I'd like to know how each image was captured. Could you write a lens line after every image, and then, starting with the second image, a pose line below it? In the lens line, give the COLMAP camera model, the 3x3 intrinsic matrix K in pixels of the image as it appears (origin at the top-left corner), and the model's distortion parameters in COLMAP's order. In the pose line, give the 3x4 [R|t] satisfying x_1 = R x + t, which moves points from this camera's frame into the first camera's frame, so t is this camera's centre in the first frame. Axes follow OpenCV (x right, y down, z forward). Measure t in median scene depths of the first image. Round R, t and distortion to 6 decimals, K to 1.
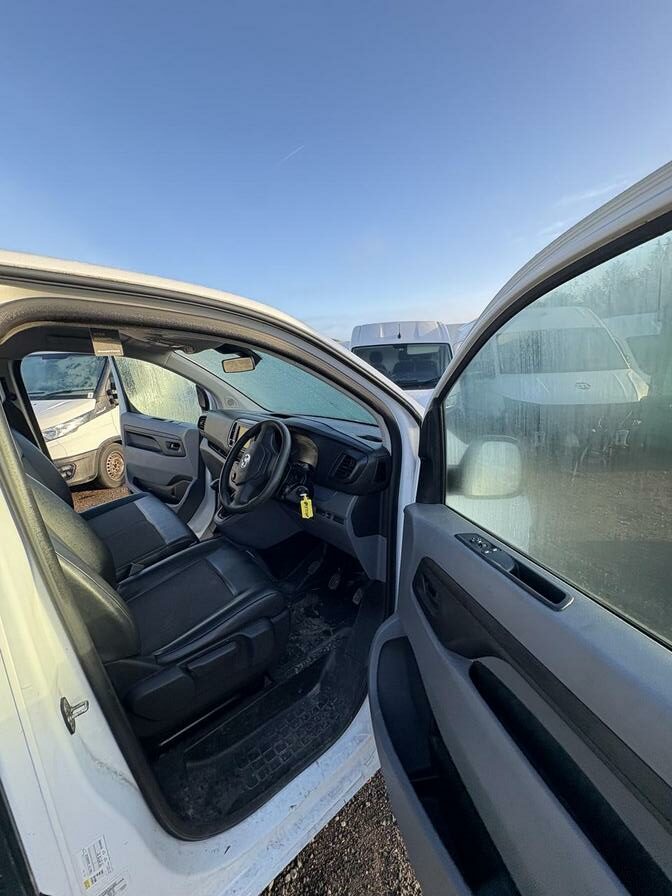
lens RADIAL K [[357.6, 0, 338.8], [0, 357.6, 449.2], [0, 0, 1]] dist [-0.000205, 0.000265]
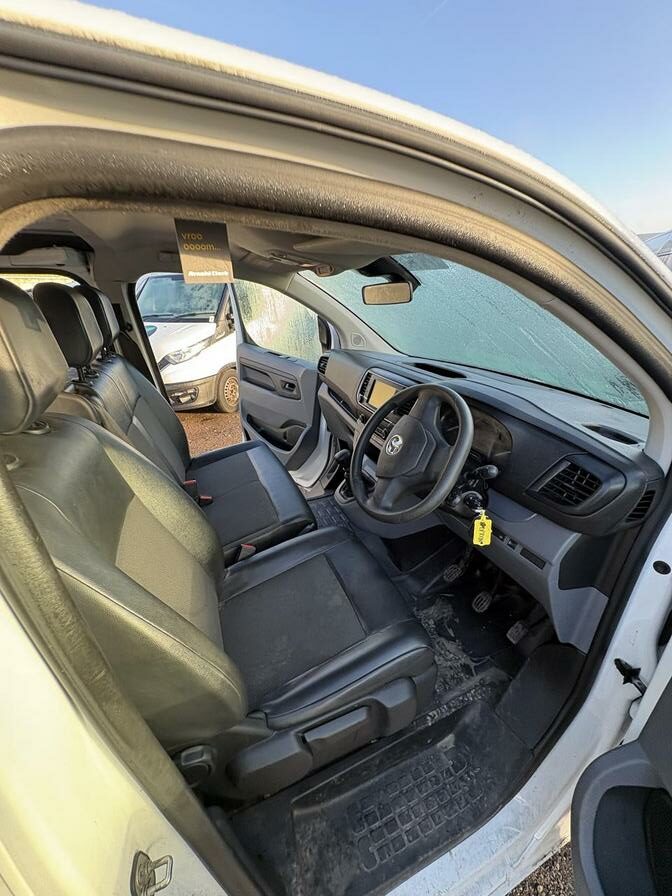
lens RADIAL K [[357.6, 0, 334.9], [0, 357.6, 447.3], [0, 0, 1]] dist [-0.000205, 0.000265]
pose [[0.955755, 0.130871, -0.263450, -0.166174], [-0.079290, 0.977050, 0.197705, -0.078878], [0.283277, -0.168069, 0.944196, 0.284529]]
